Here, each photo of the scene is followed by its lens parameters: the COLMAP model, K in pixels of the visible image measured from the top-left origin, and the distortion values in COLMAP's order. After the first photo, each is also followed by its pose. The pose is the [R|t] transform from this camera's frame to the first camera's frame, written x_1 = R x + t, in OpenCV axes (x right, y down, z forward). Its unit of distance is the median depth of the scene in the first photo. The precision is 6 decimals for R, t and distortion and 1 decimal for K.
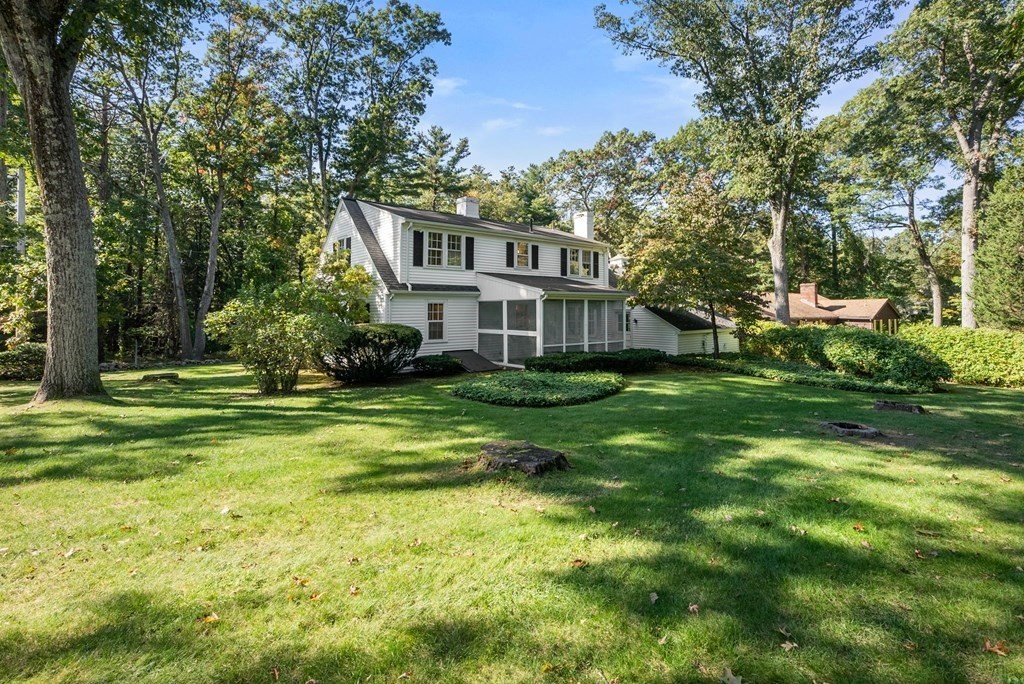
lens RADIAL K [[490.4, 0, 509.1], [0, 490.4, 341.1], [0, 0, 1]] dist [-0.005149, 0.001463]
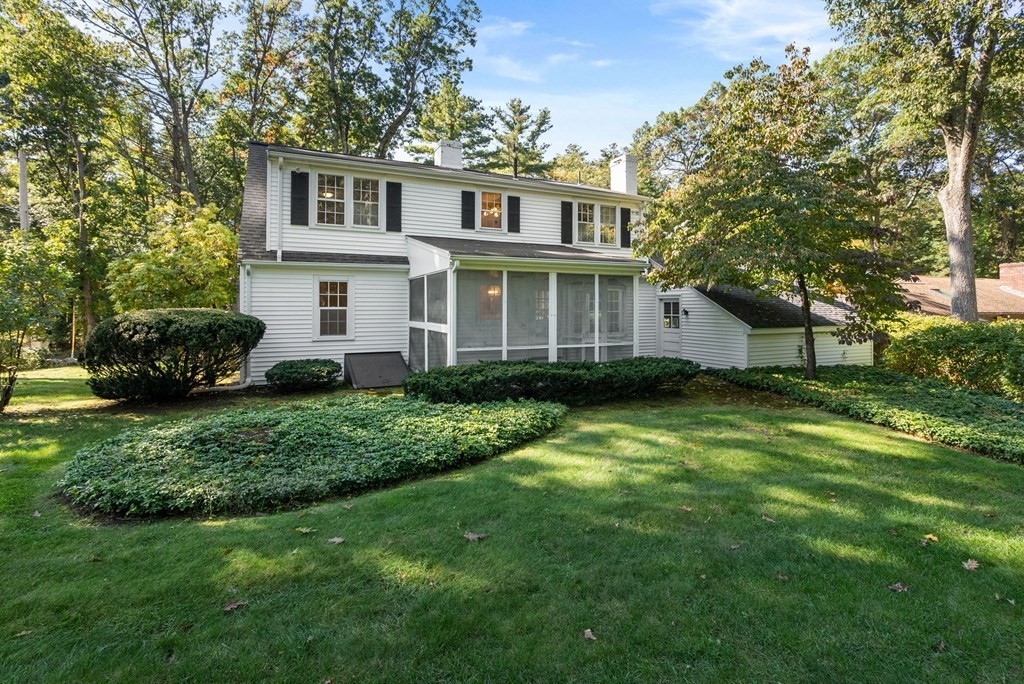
lens RADIAL K [[490.4, 0, 515.0], [0, 490.4, 338.8], [0, 0, 1]] dist [-0.005149, 0.001463]
pose [[0.969559, 0.019767, -0.244059, 0.210703], [-0.019163, 0.999805, 0.004851, -0.005425], [0.244107, -0.000026, 0.969748, 0.339935]]
